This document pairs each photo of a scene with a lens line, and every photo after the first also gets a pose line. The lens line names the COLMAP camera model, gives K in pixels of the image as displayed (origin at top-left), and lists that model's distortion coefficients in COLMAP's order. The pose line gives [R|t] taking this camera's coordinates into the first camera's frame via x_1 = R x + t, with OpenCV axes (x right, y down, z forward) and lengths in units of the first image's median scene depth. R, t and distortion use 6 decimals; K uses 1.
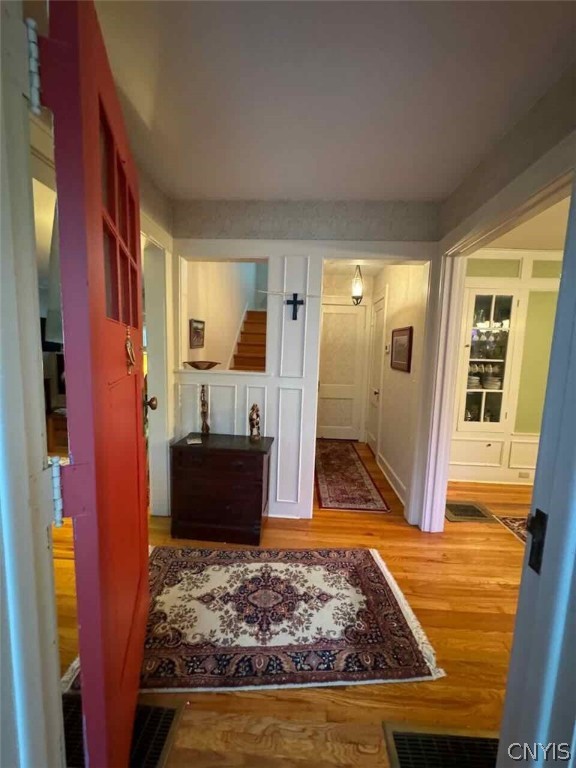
lens RADIAL K [[305.5, 0, 290.7], [0, 305.5, 385.1], [0, 0, 1]] dist [-0.002188, -0.000305]
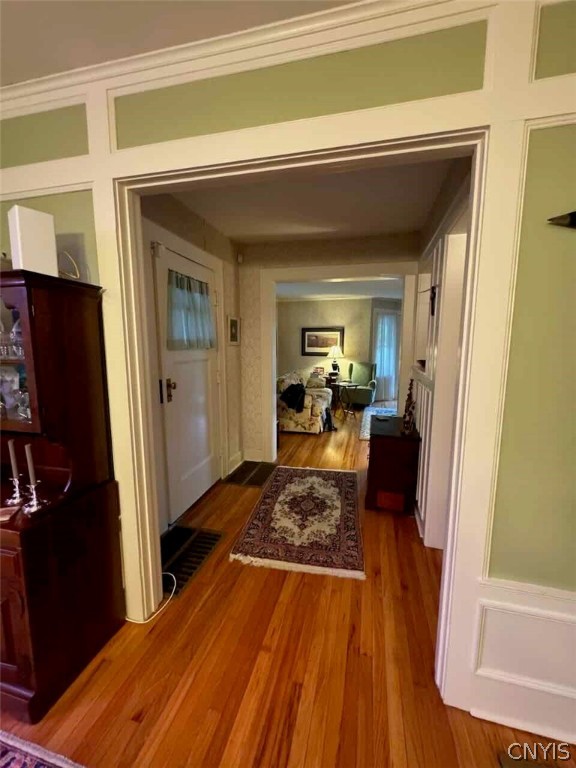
lens RADIAL K [[305.5, 0, 284.9], [0, 305.5, 383.5], [0, 0, 1]] dist [-0.002188, -0.000305]
pose [[-0.228328, 0.103005, -0.968120, 1.396475], [-0.119116, 0.983961, 0.132784, -0.117418], [0.966270, 0.145637, -0.212396, 1.118648]]
